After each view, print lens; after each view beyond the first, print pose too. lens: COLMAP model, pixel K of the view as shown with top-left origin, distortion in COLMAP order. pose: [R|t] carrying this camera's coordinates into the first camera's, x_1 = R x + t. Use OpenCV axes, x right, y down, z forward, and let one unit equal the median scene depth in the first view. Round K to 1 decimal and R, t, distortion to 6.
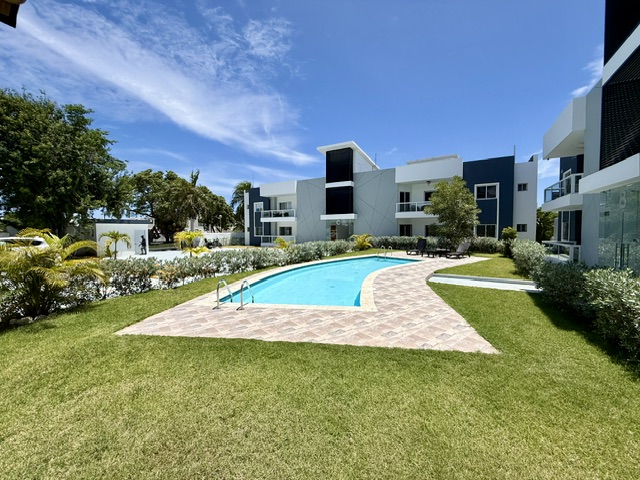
lens RADIAL K [[254.8, 0, 316.9], [0, 254.8, 239.1], [0, 0, 1]] dist [-0.000659, -0.000684]
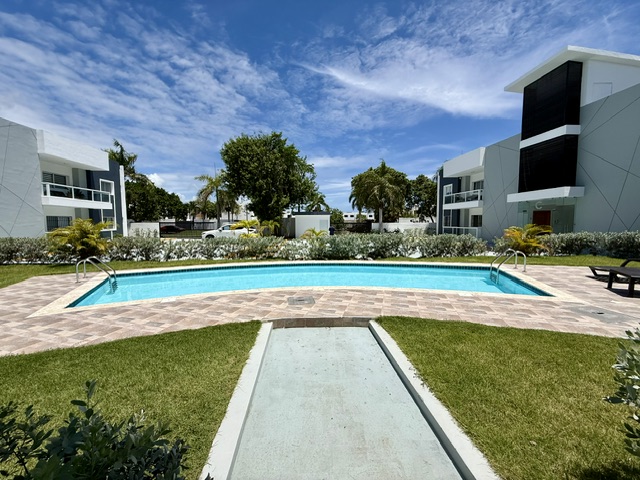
lens RADIAL K [[254.8, 0, 317.6], [0, 254.8, 250.3], [0, 0, 1]] dist [-0.000659, -0.000684]
pose [[0.559265, 0.093274, -0.823725, 0.230215], [-0.030653, 0.995297, 0.091891, 0.000489], [0.828422, -0.026141, 0.559494, 0.202560]]
